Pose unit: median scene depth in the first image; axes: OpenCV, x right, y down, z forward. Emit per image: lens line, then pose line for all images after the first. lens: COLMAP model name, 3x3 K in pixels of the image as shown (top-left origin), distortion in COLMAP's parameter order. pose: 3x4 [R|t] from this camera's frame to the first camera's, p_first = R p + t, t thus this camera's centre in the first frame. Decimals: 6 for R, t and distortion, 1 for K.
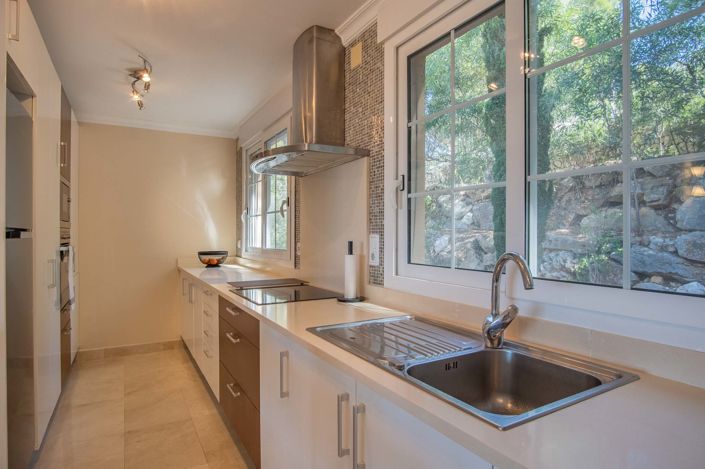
lens RADIAL K [[381.9, 0, 349.7], [0, 381.9, 234.1], [0, 0, 1]] dist [-0.023772, 0.000583]
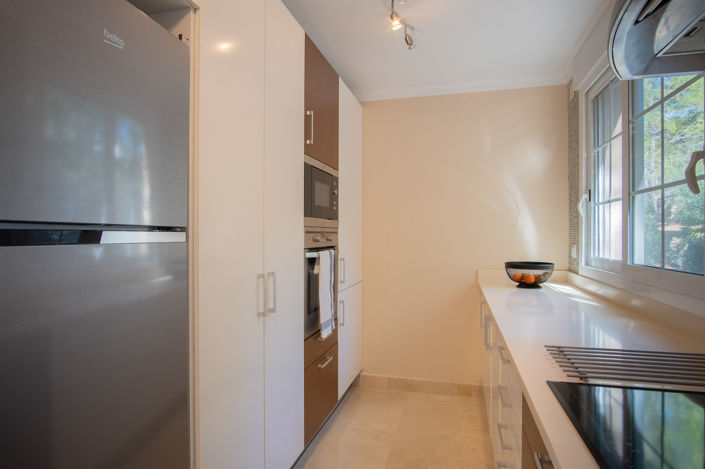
lens RADIAL K [[381.9, 0, 350.3], [0, 381.9, 234.4], [0, 0, 1]] dist [-0.023772, 0.000583]
pose [[0.686328, -0.000833, -0.727292, -0.103259], [-0.000518, 0.999999, -0.001635, -0.000323], [0.727292, 0.001499, 0.686326, 0.350081]]
